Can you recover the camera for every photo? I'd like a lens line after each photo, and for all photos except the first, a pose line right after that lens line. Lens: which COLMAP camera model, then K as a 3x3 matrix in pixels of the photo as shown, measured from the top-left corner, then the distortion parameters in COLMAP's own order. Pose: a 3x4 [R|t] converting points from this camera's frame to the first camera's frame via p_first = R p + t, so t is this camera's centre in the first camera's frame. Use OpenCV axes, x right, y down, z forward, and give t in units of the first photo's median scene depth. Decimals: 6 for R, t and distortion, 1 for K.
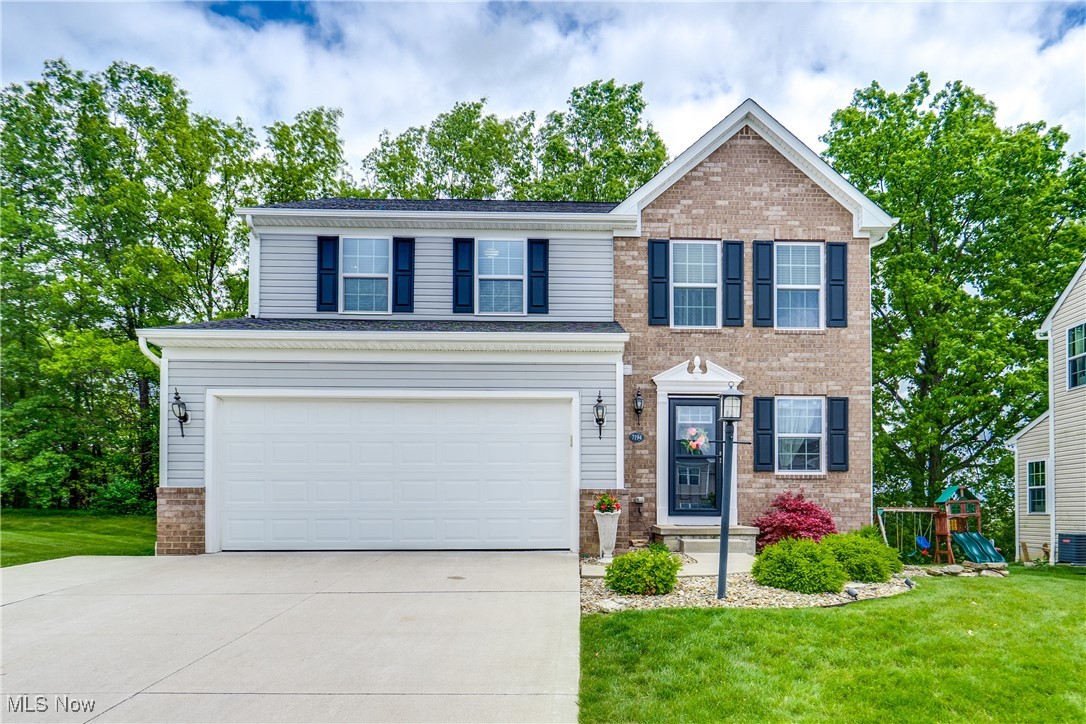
lens RADIAL K [[531.7, 0, 543.0], [0, 531.7, 372.3], [0, 0, 1]] dist [0.000136, 0.000065]
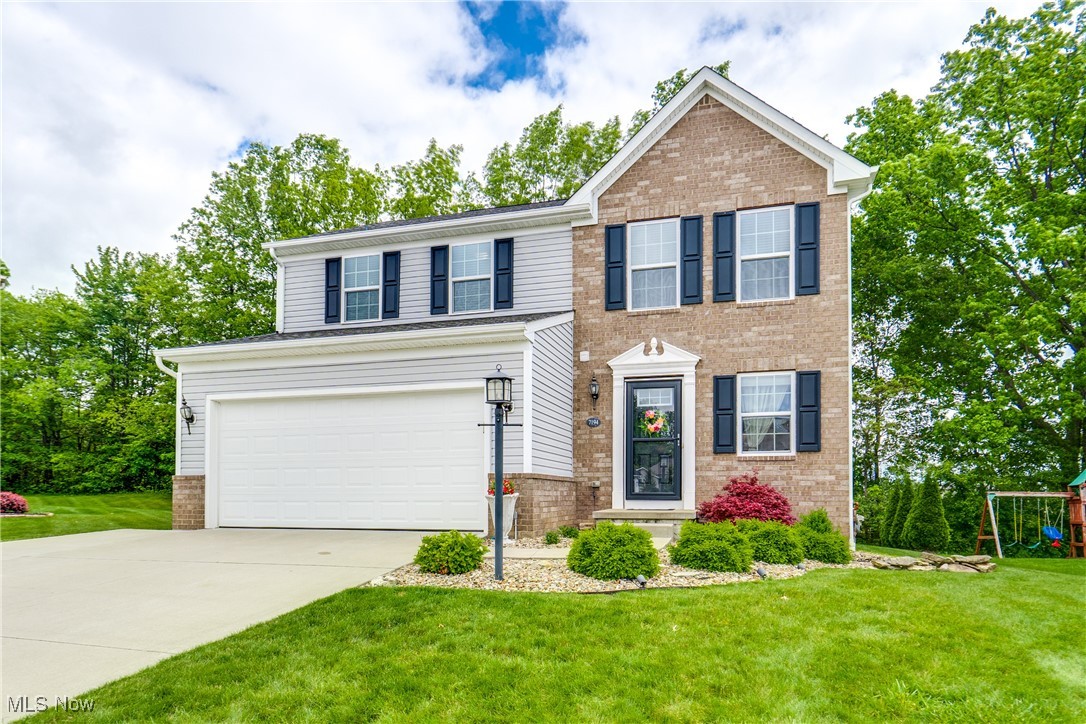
lens RADIAL K [[503.4, 0, 555.6], [0, 503.4, 364.8], [0, 0, 1]] dist [-0.001020, 0.000073]
pose [[0.968700, -0.061362, -0.240530, 0.328070], [0.061292, 0.998090, -0.007778, 0.015457], [0.240547, -0.007208, 0.970611, 0.049839]]
